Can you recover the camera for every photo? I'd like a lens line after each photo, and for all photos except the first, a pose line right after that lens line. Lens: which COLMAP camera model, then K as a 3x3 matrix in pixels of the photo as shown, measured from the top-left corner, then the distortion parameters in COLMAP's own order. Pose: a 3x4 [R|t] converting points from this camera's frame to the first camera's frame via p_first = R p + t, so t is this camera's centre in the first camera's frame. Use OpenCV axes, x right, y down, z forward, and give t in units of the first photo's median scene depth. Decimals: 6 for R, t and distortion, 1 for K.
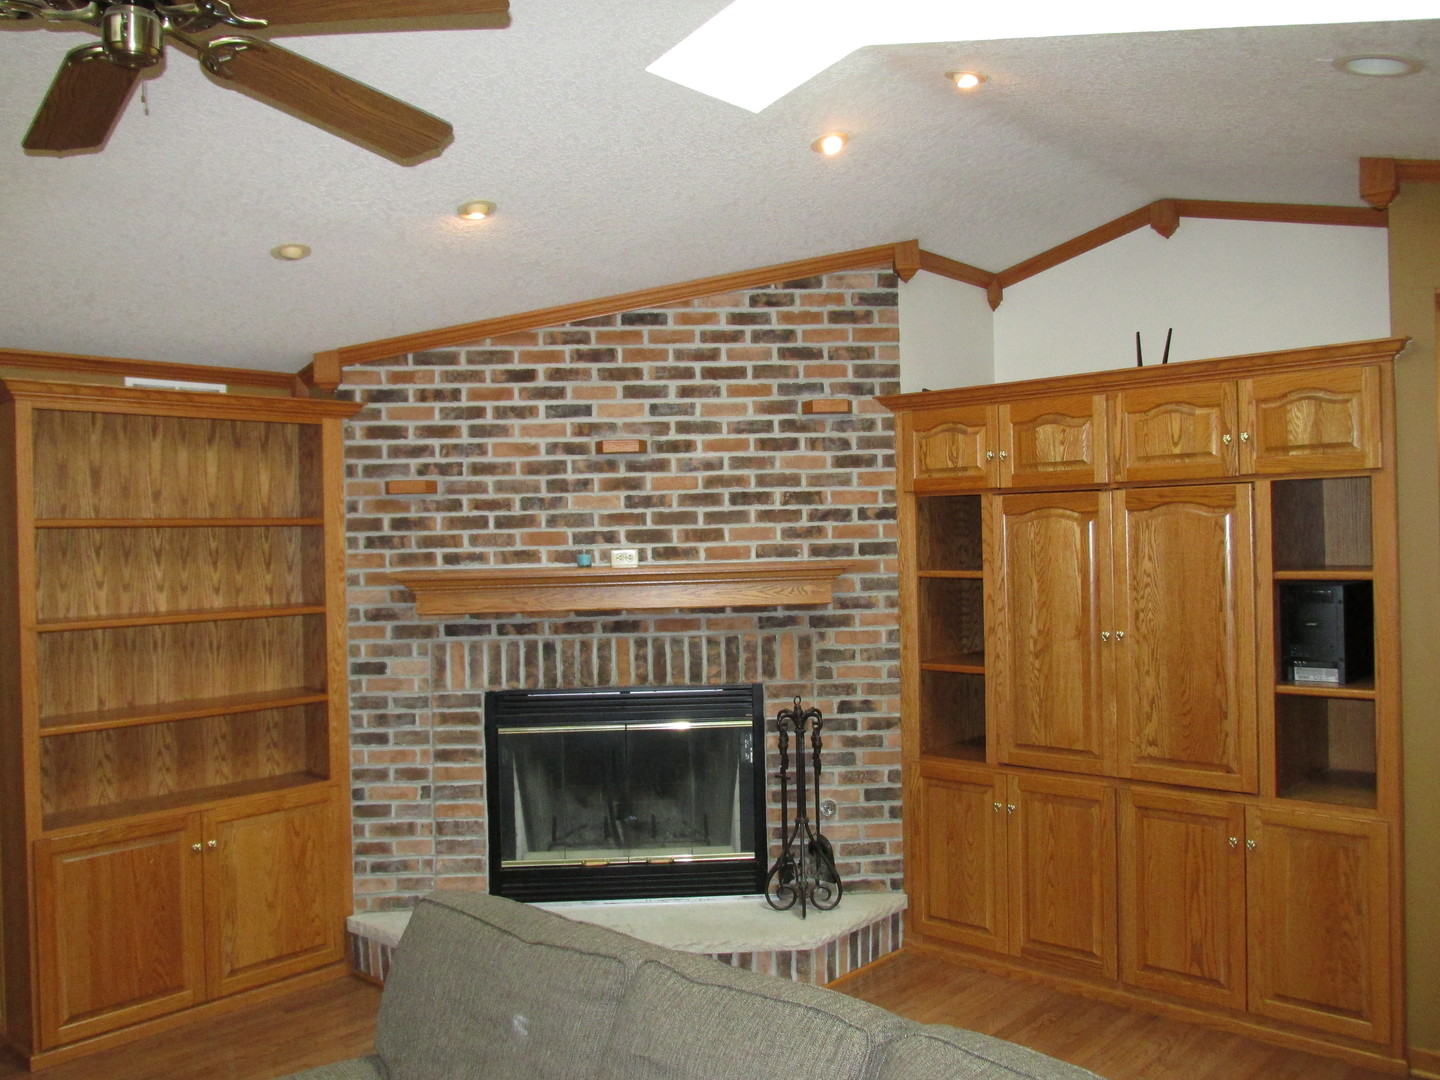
lens RADIAL K [[1197.1, 0, 719.8], [0, 1197.1, 541.3], [0, 0, 1]] dist [-0.041730, 0.022626]
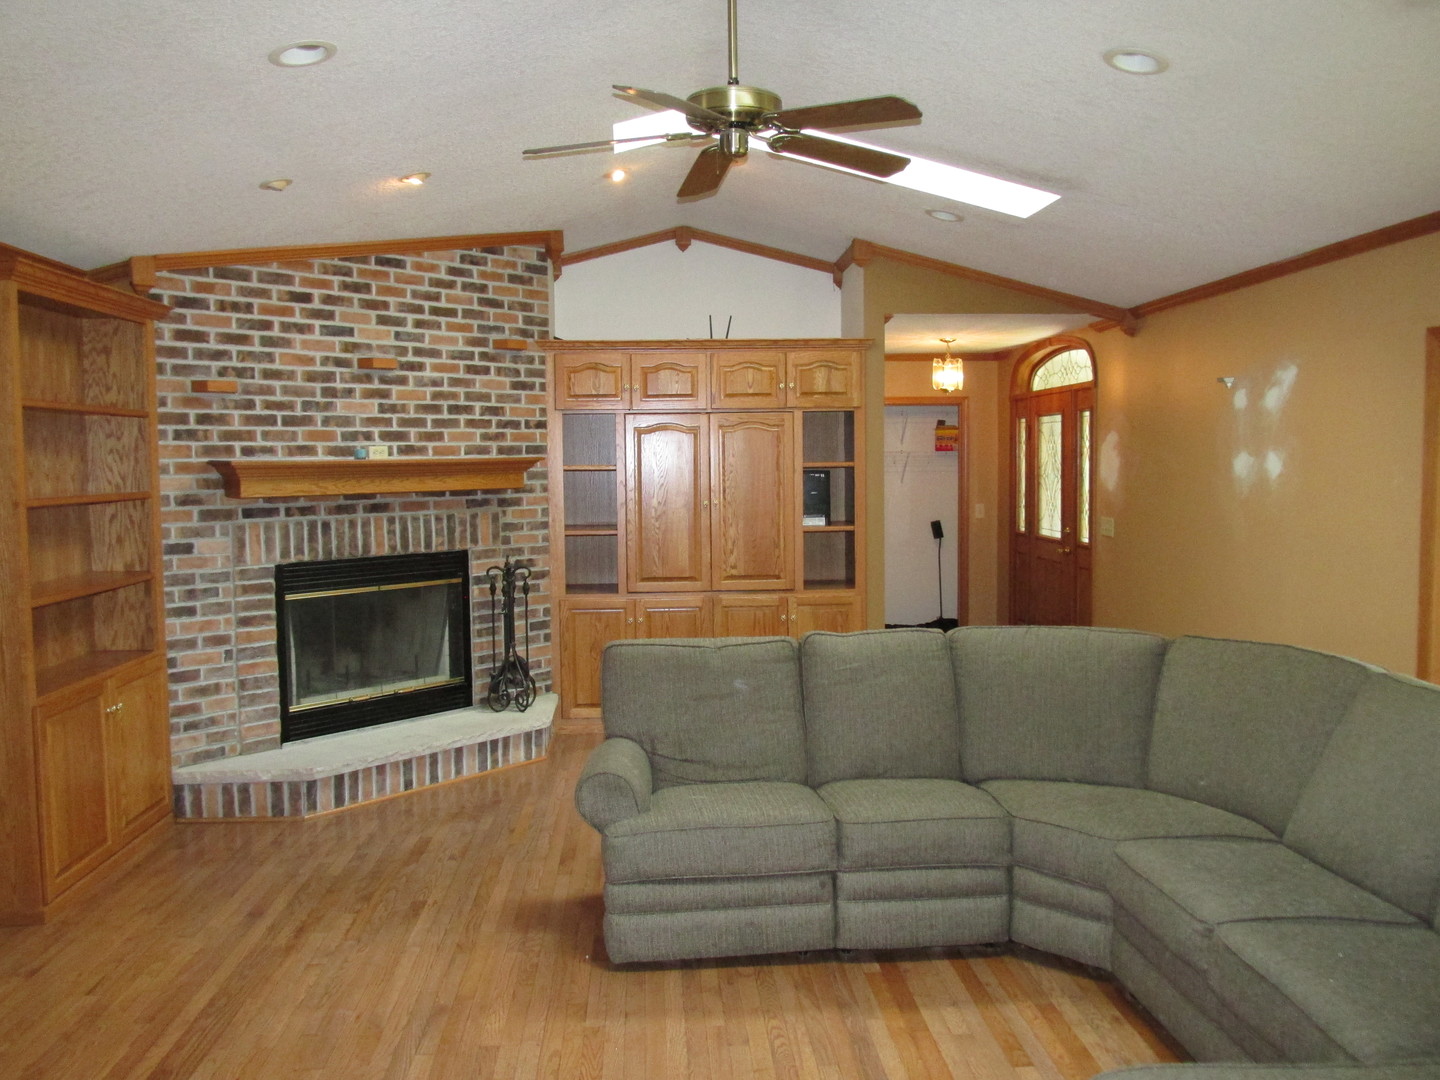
lens RADIAL K [[1197.1, 0, 721.7], [0, 1197.1, 538.9], [0, 0, 1]] dist [-0.041730, 0.022626]
pose [[0.697045, -0.033158, 0.716260, -0.728554], [-0.002205, 0.998826, 0.048385, 0.042683], [-0.717024, -0.035306, 0.696154, -0.129276]]
